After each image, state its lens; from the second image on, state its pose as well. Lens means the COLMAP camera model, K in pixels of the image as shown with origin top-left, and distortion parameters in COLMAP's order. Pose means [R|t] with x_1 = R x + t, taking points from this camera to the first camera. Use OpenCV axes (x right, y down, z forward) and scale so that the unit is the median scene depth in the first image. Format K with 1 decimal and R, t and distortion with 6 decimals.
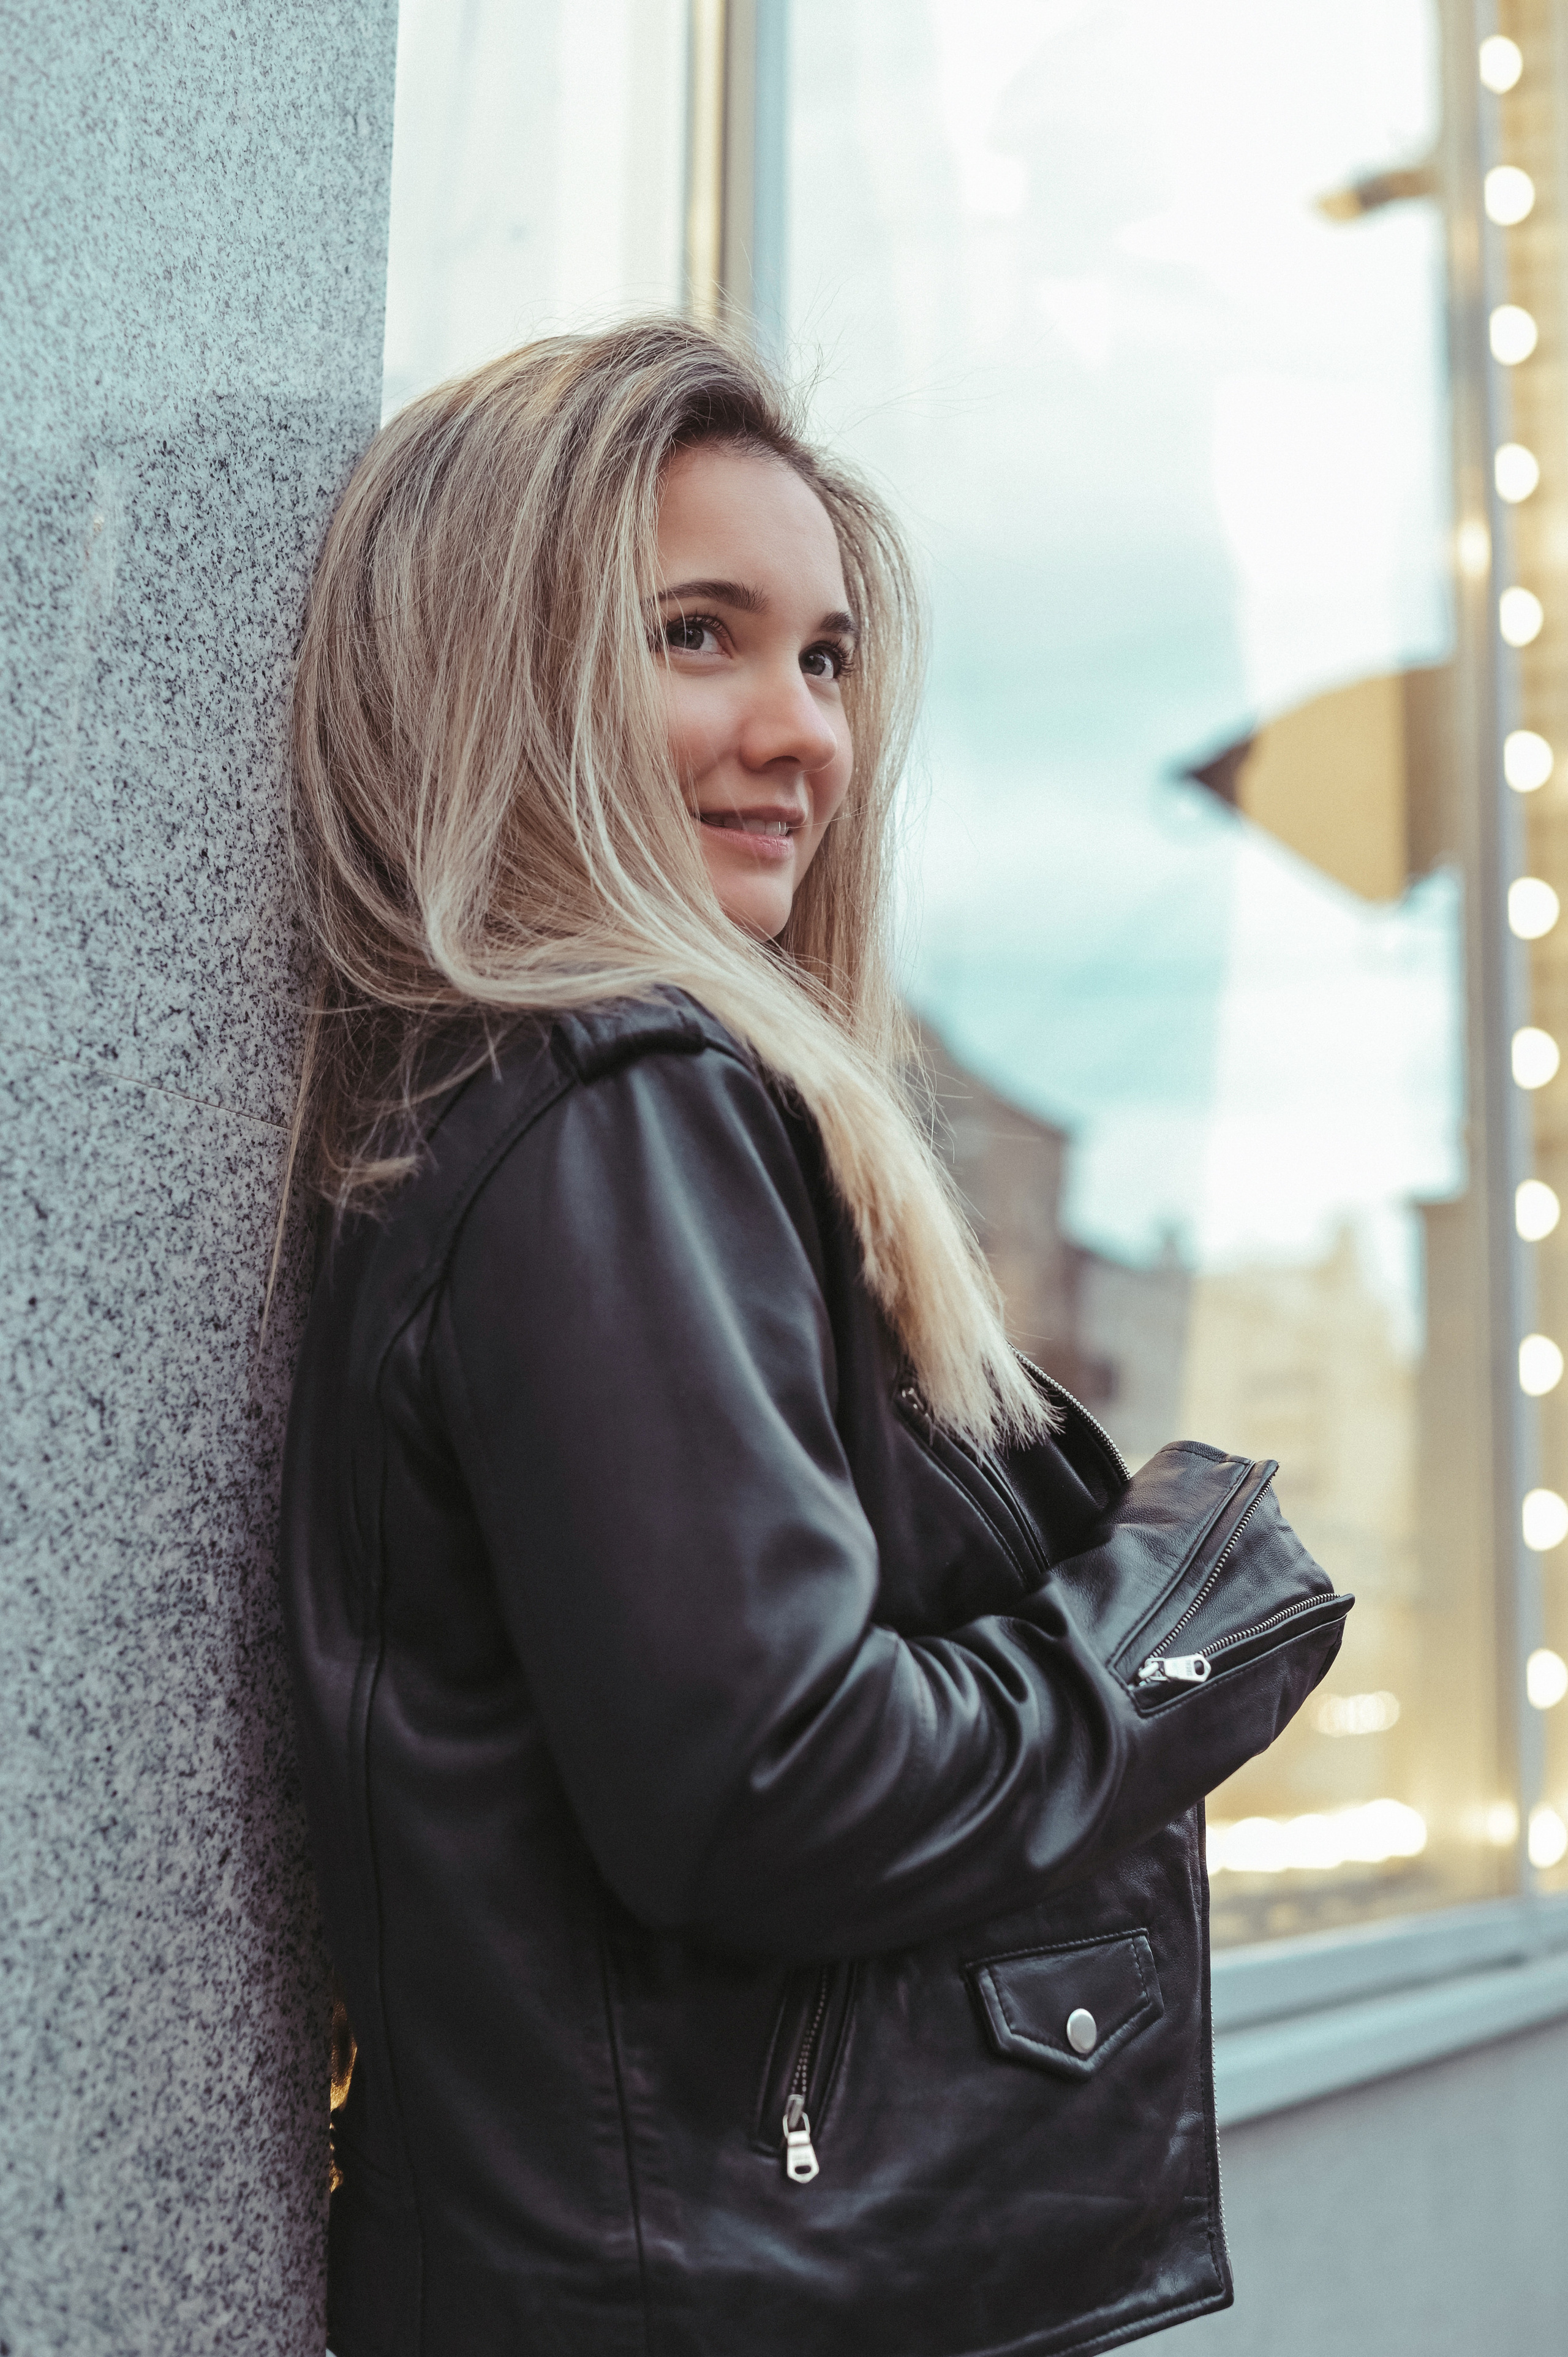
lens RADIAL K [[3515.6, 0, 784.0], [0, 3515.6, 1178.5], [0, 0, 1]] dist [-0.189802, 0.138565]
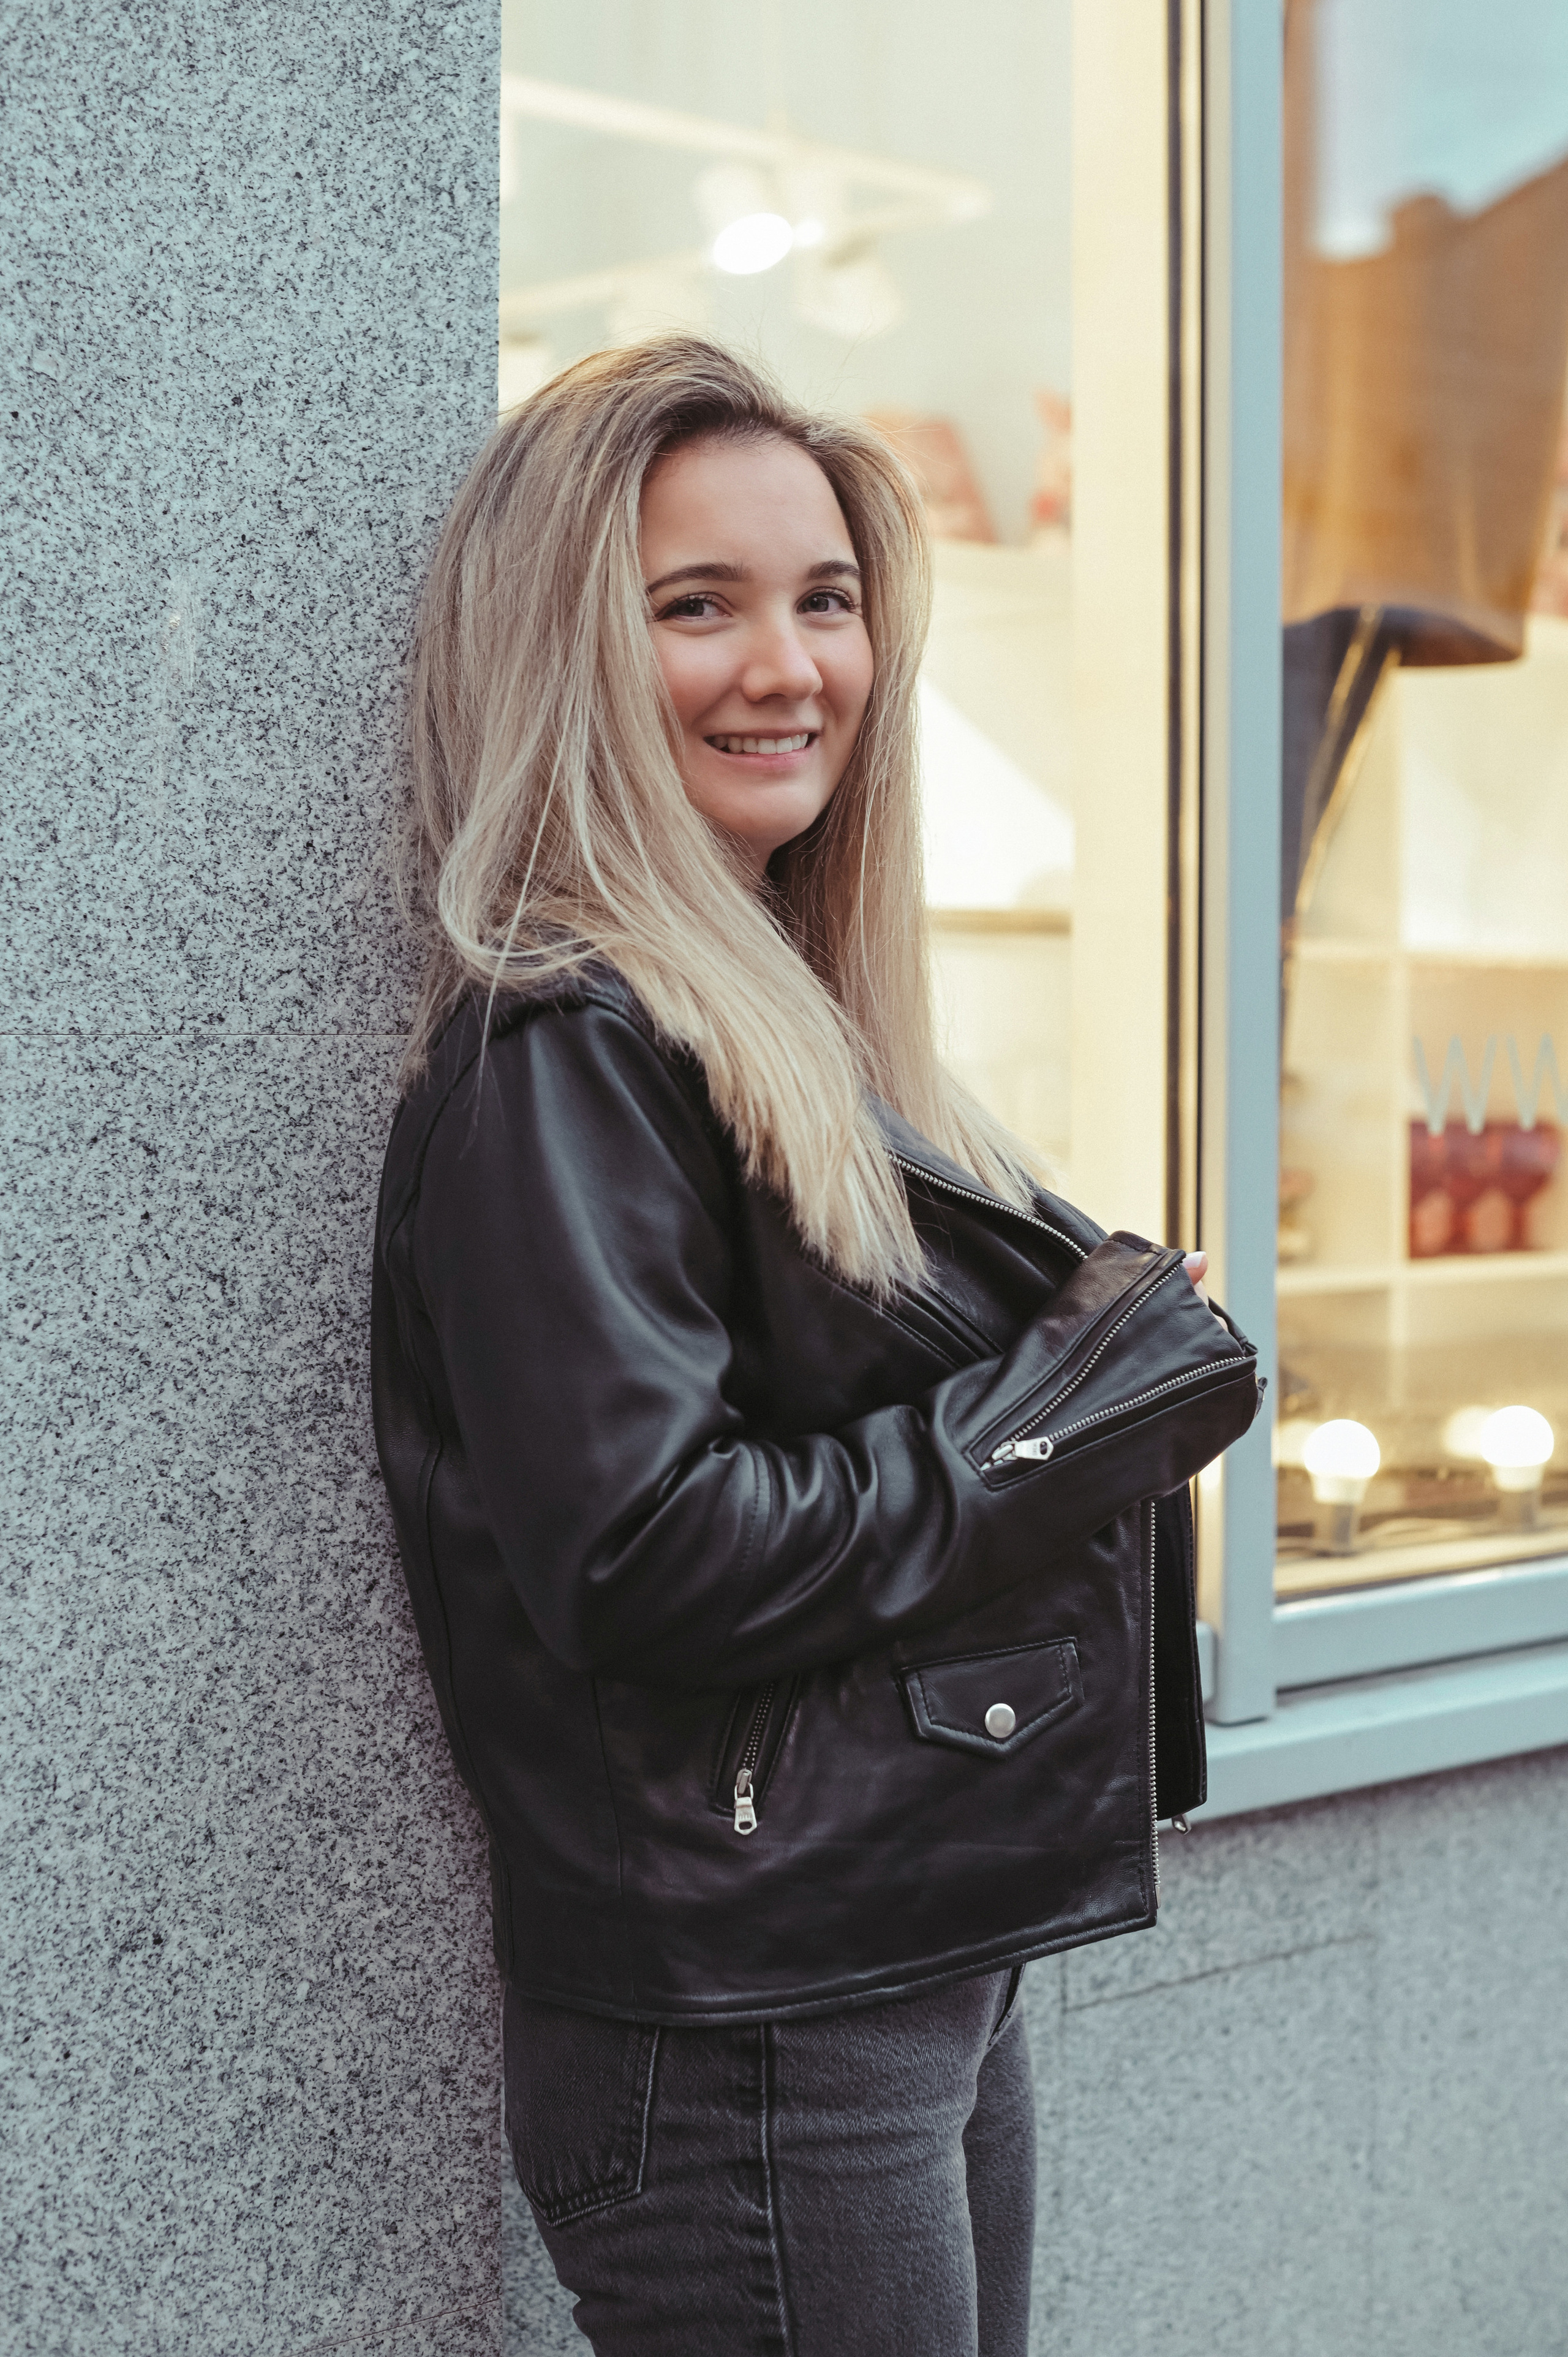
lens RADIAL K [[3515.6, 0, 784.0], [0, 3515.6, 1178.5], [0, 0, 1]] dist [-0.189802, 0.138565]
pose [[0.905645, -0.017068, -0.423694, 0.585542], [0.093775, 0.982512, 0.160864, -0.173477], [0.413538, -0.185418, 0.891407, -0.139716]]
